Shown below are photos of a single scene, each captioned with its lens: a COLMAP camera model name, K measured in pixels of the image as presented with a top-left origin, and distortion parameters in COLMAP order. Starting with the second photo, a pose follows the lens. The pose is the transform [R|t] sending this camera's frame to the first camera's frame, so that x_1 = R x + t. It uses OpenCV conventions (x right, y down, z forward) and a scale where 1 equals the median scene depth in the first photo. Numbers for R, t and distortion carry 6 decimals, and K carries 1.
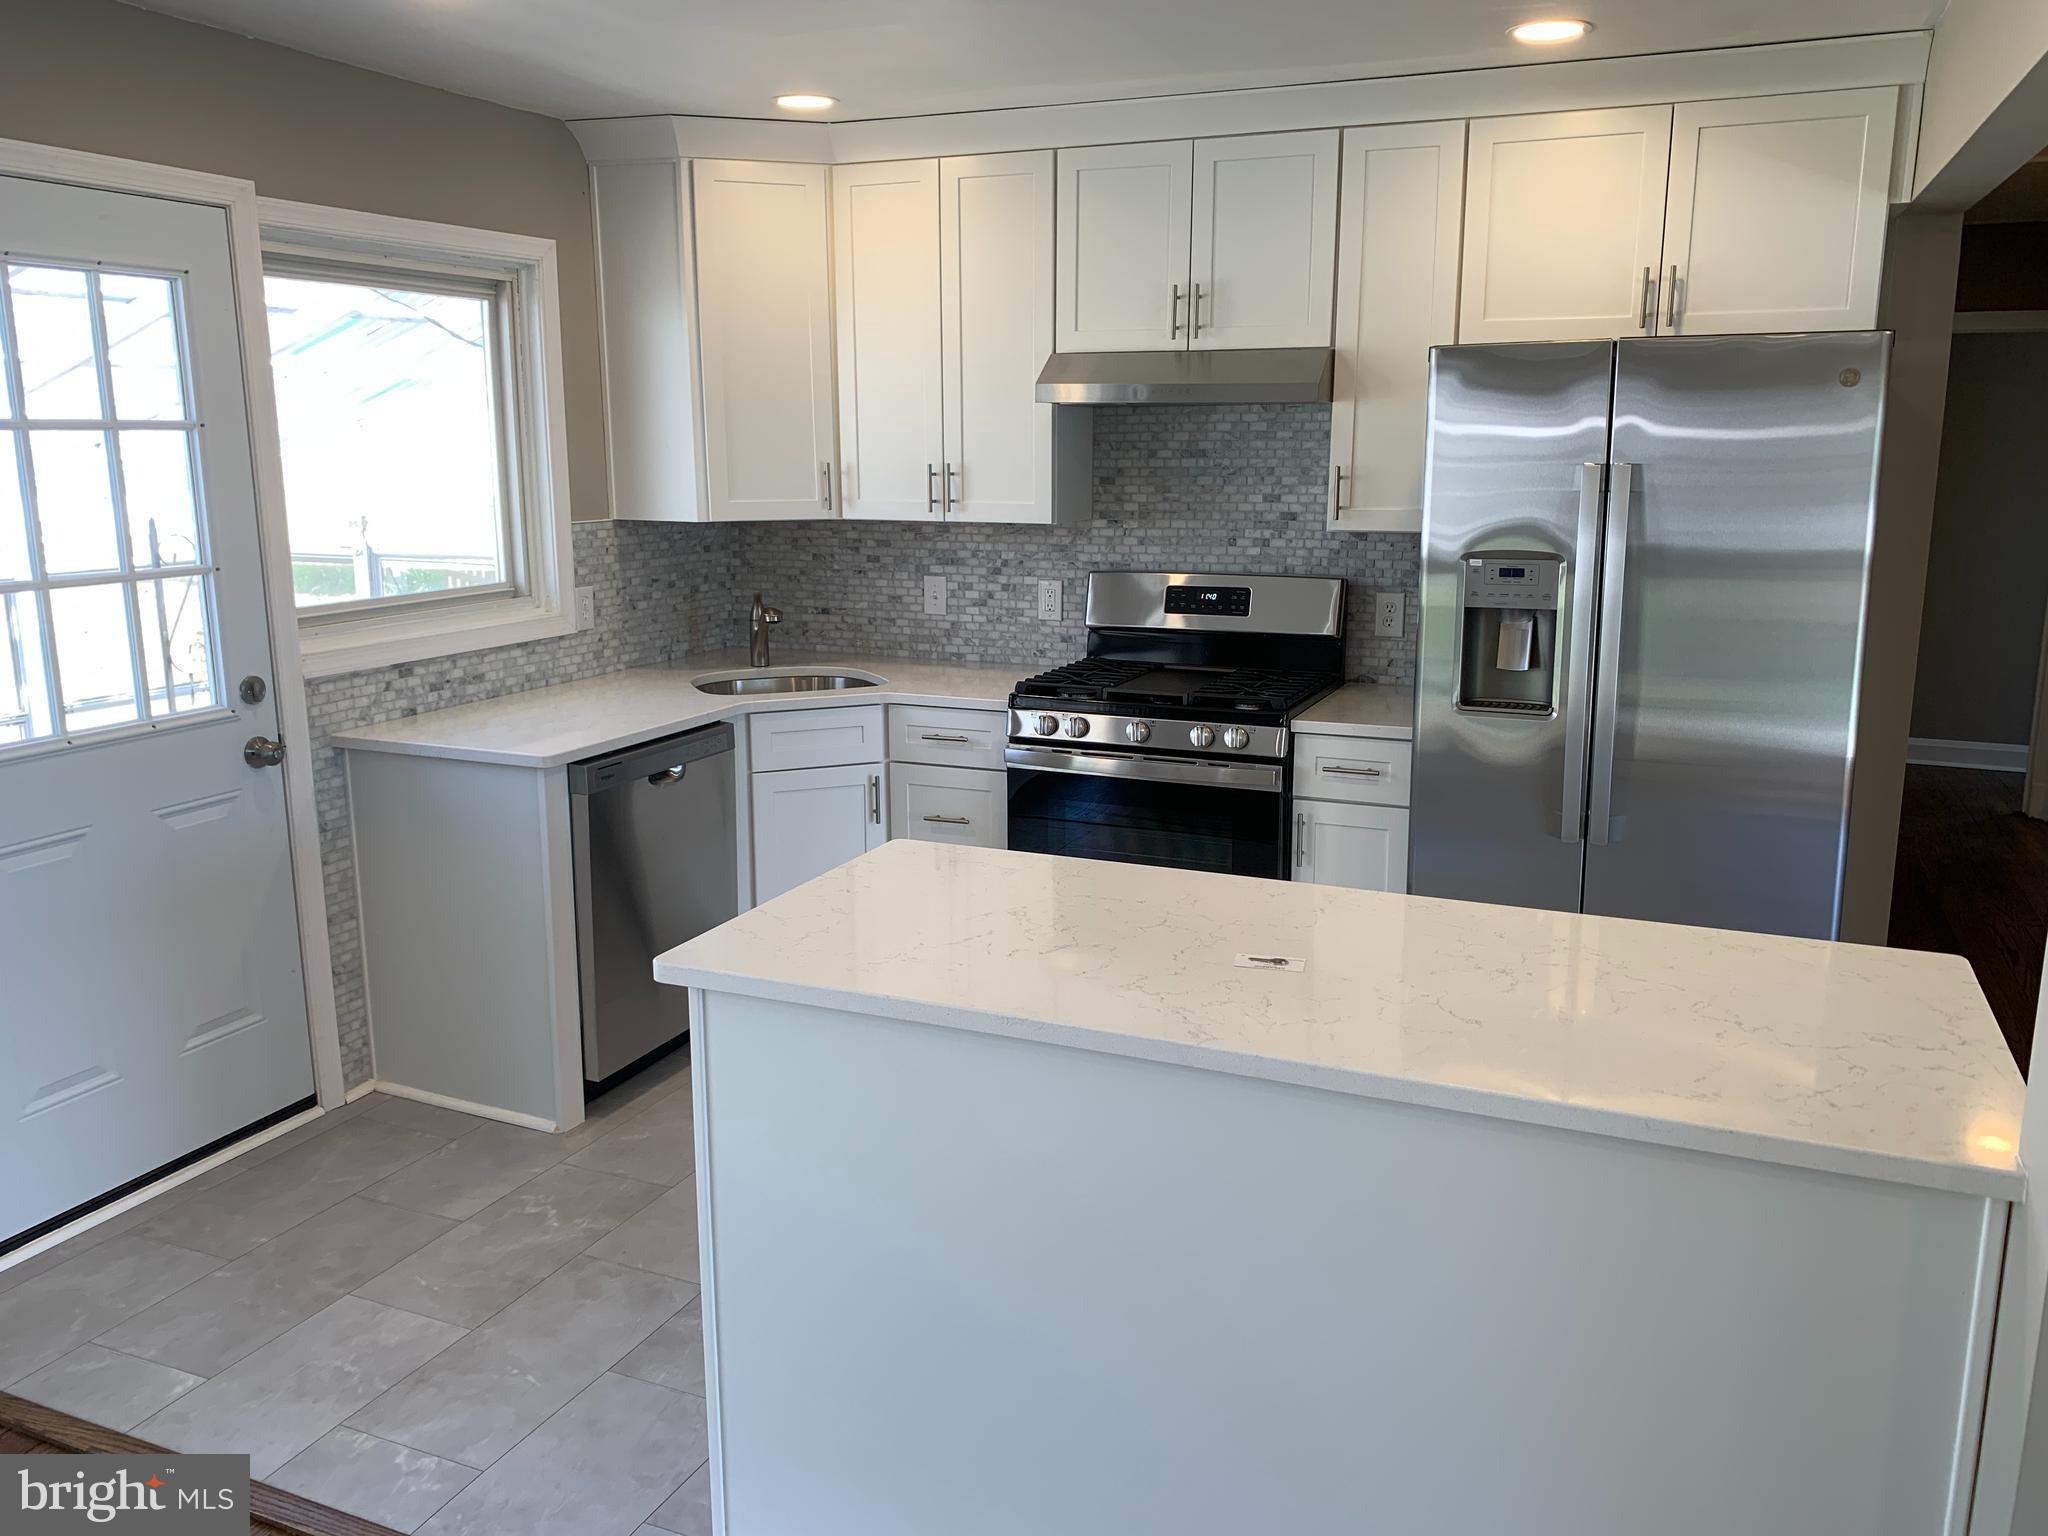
lens RADIAL K [[1556.4, 0, 1029.0], [0, 1556.4, 756.7], [0, 0, 1]] dist [0.018833, -0.018423]
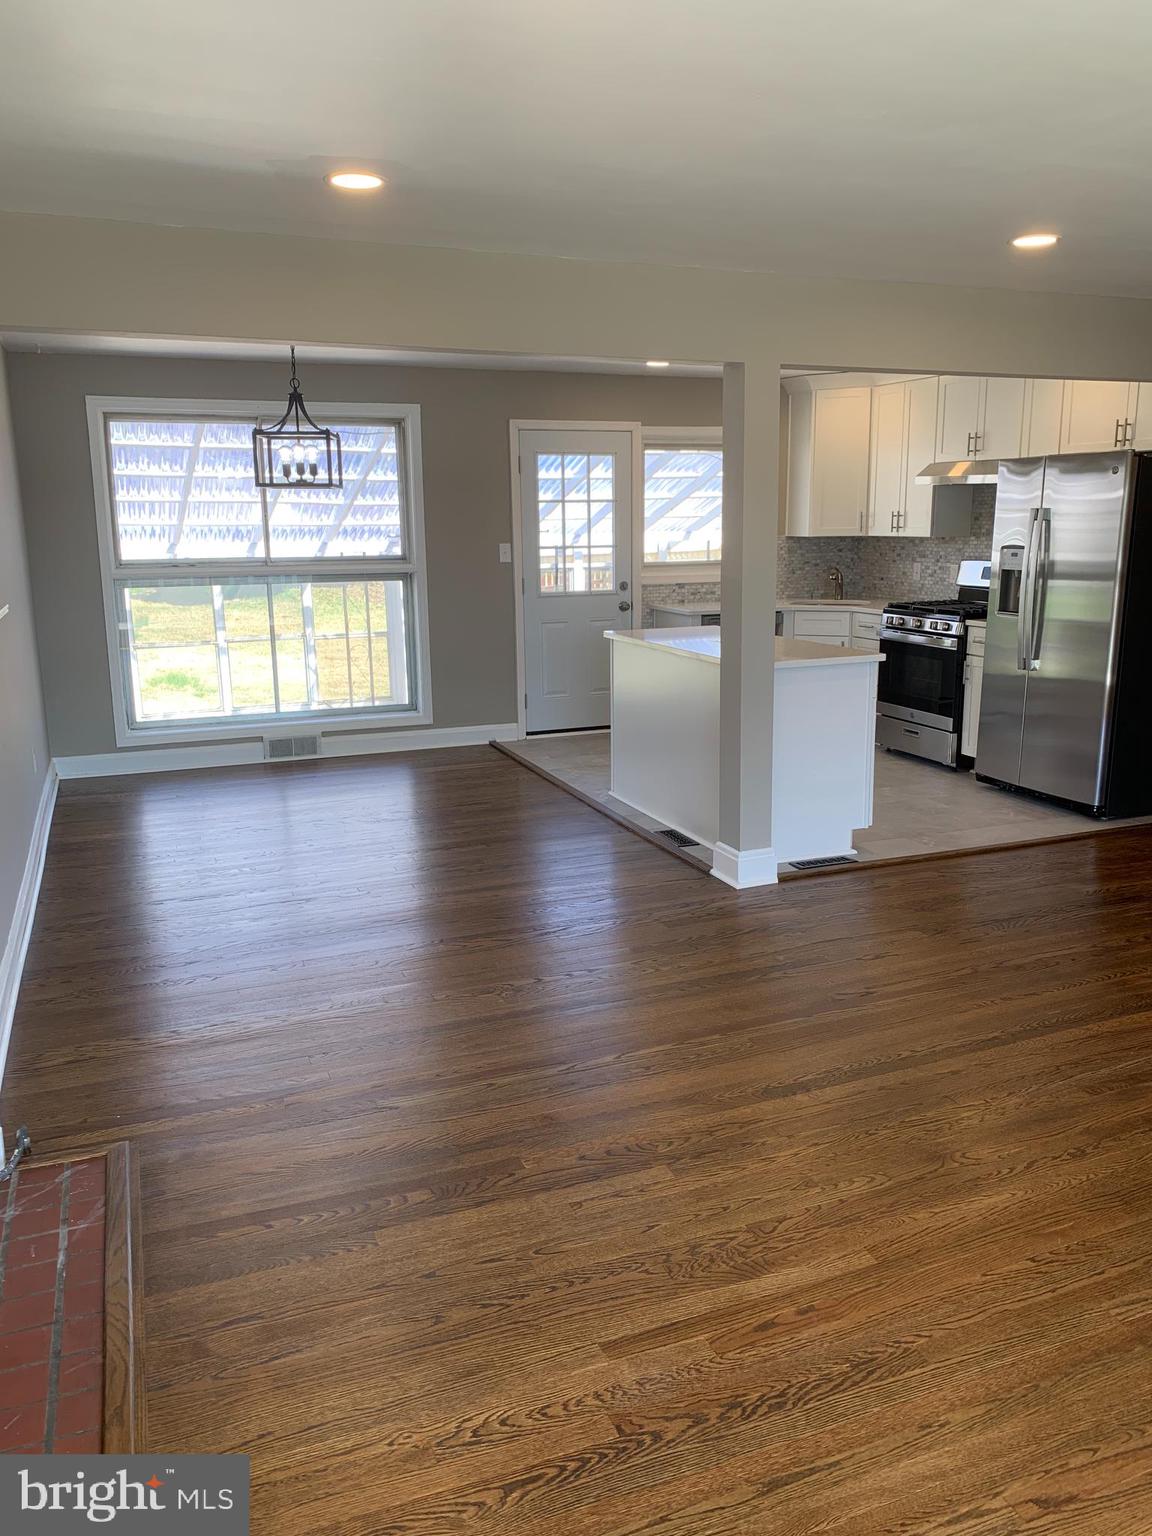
lens RADIAL K [[1167.3, 0, 580.5], [0, 1167.3, 757.2], [0, 0, 1]] dist [0.018833, -0.018423]
pose [[0.705979, 0.138227, -0.694613, 0.854745], [-0.130350, 0.989374, 0.064401, 0.120655], [0.696134, 0.045077, 0.716496, -0.548269]]
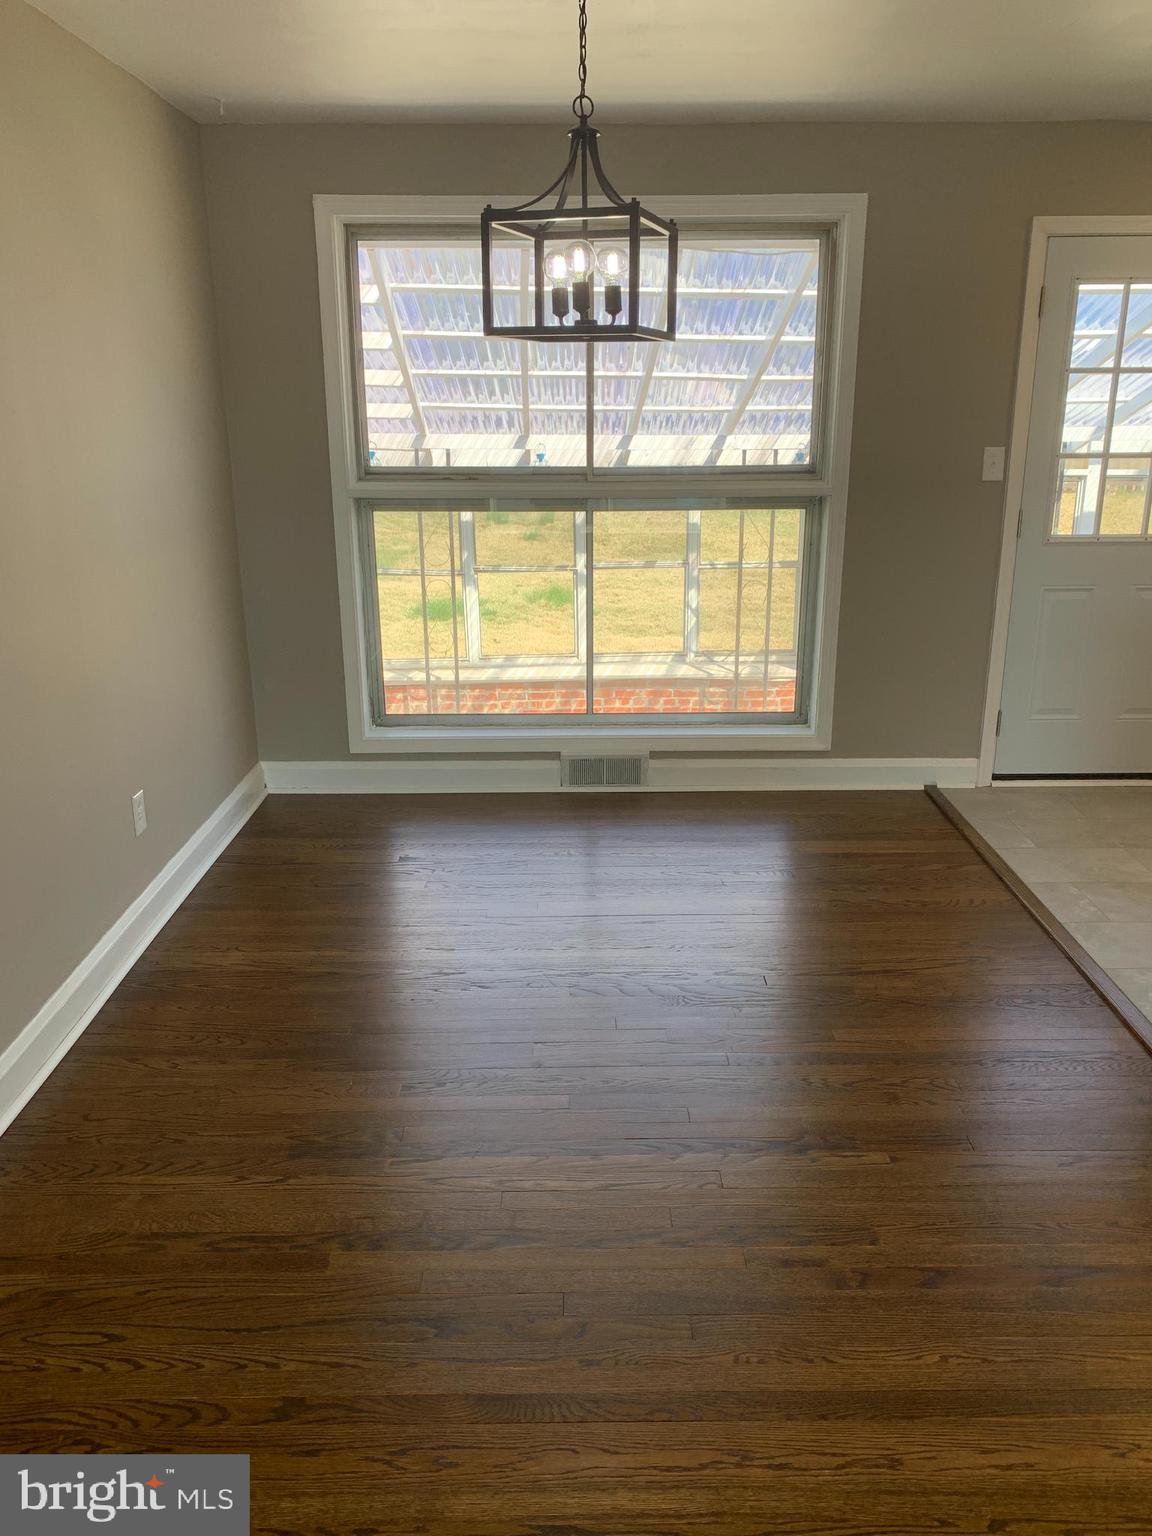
lens RADIAL K [[1167.3, 0, 571.3], [0, 1167.3, 778.1], [0, 0, 1]] dist [0.018833, -0.018423]
pose [[0.393265, 0.281791, -0.875178, 0.346812], [-0.174596, 0.957443, 0.229824, 0.038167], [0.902695, 0.062421, 0.425729, -0.137430]]
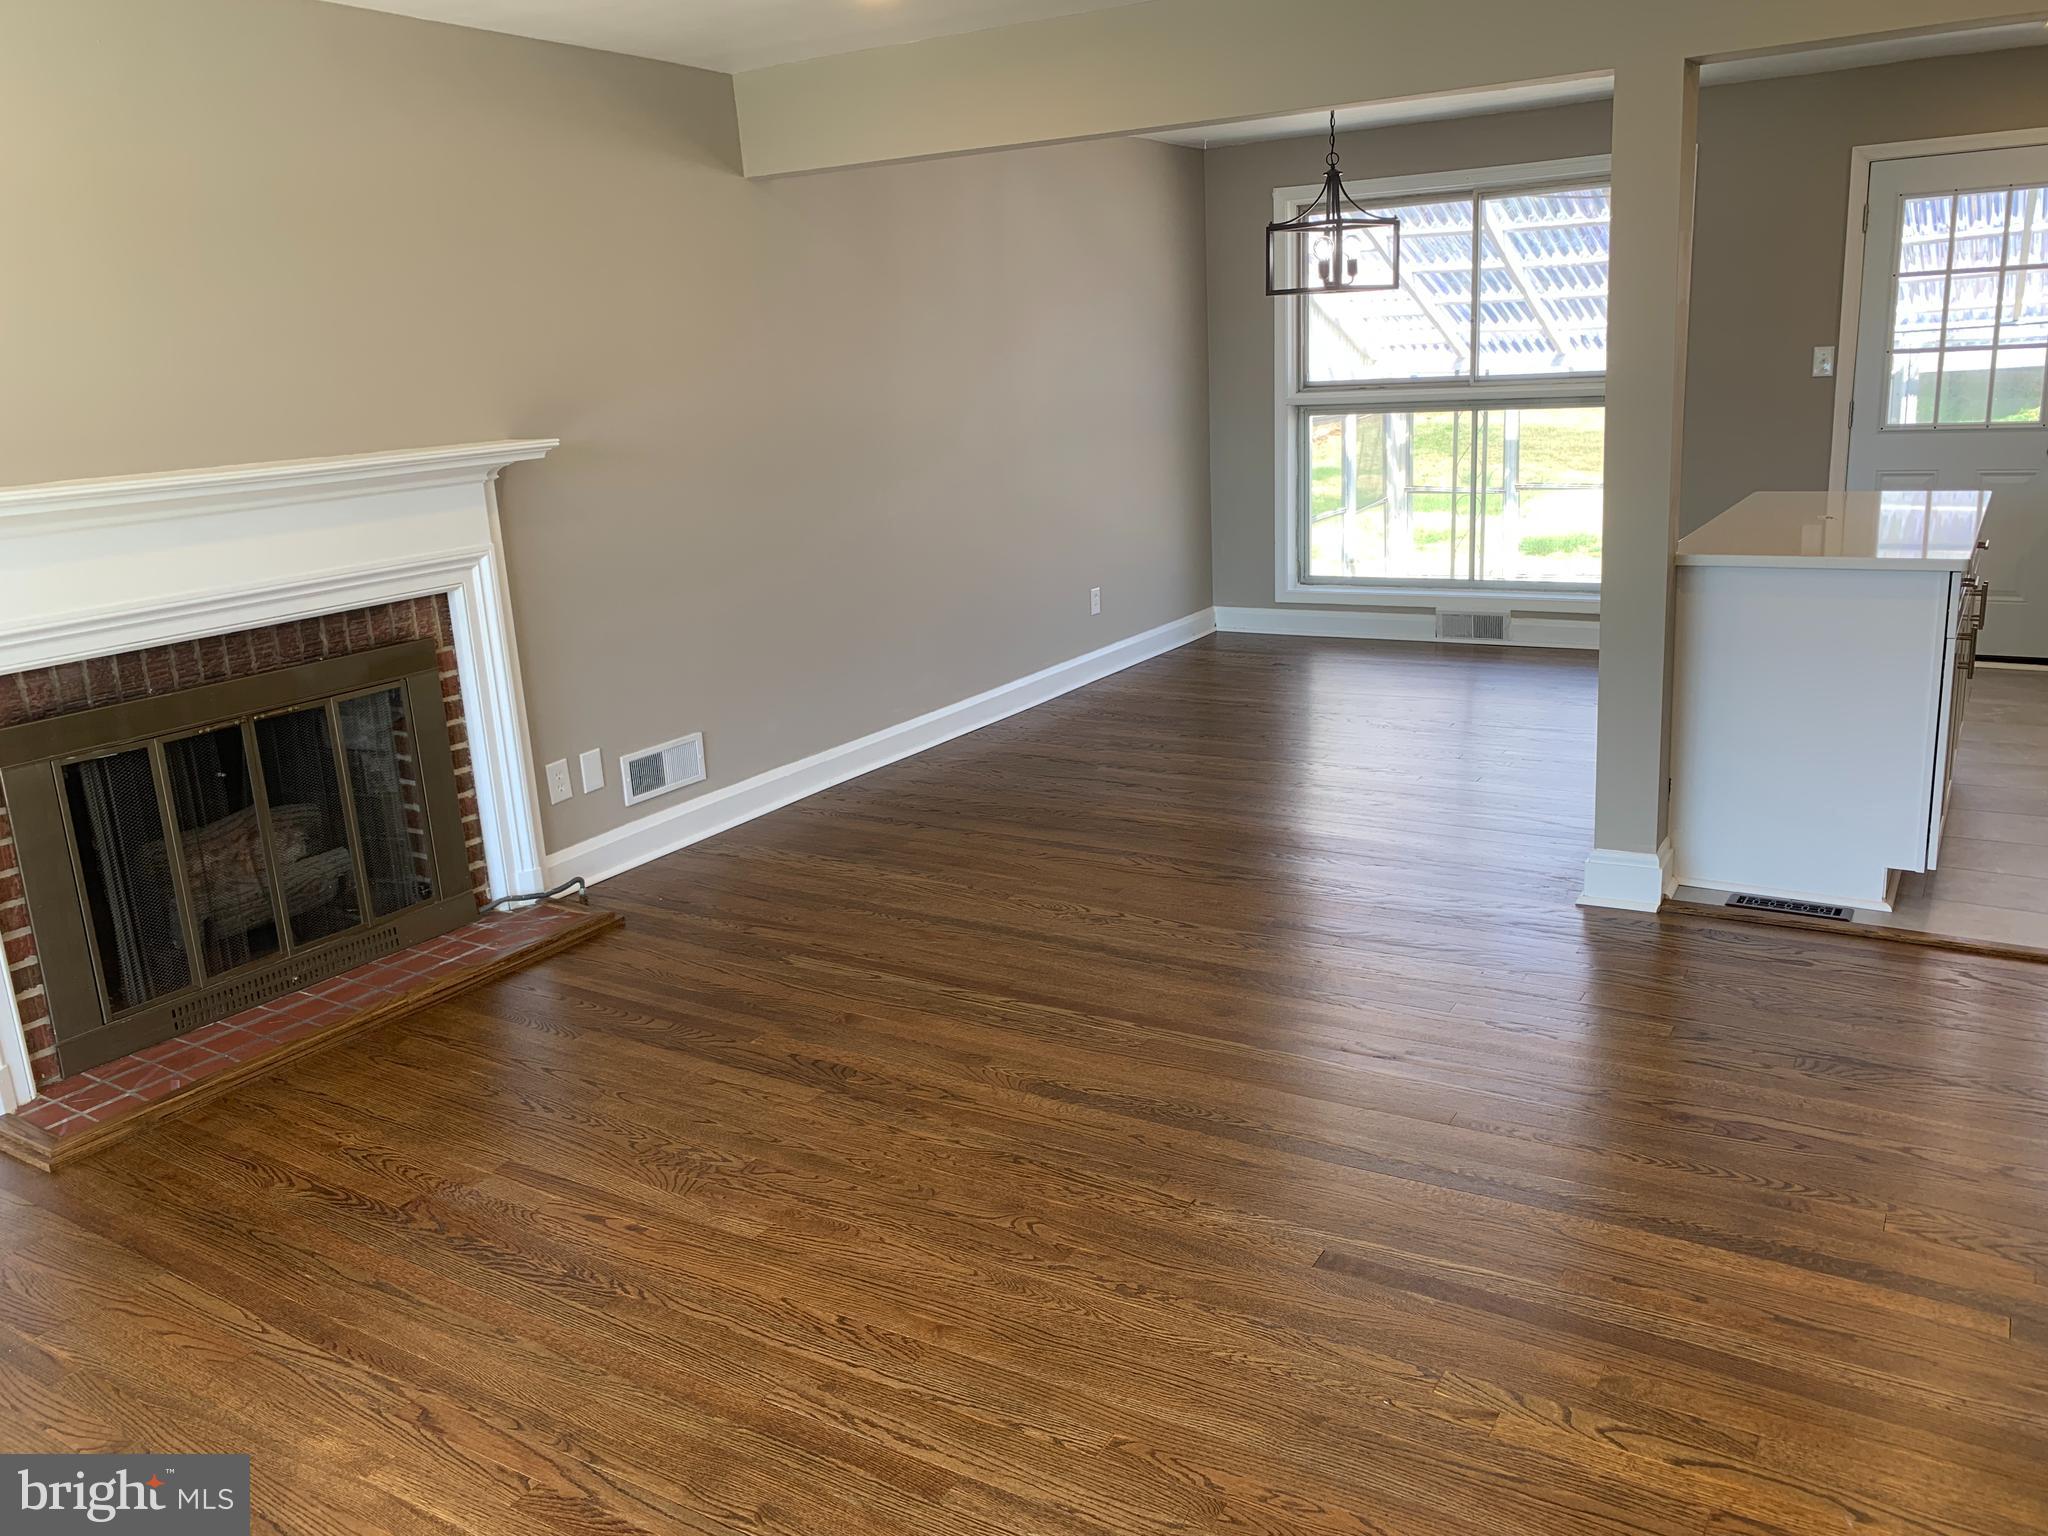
lens RADIAL K [[1556.4, 0, 1020.8], [0, 1556.4, 718.7], [0, 0, 1]] dist [0.018833, -0.018423]
pose [[-0.148294, 0.235473, -0.960501, 1.124895], [-0.143774, 0.955787, 0.256515, 0.003538], [0.978436, 0.176135, -0.107883, 0.052713]]
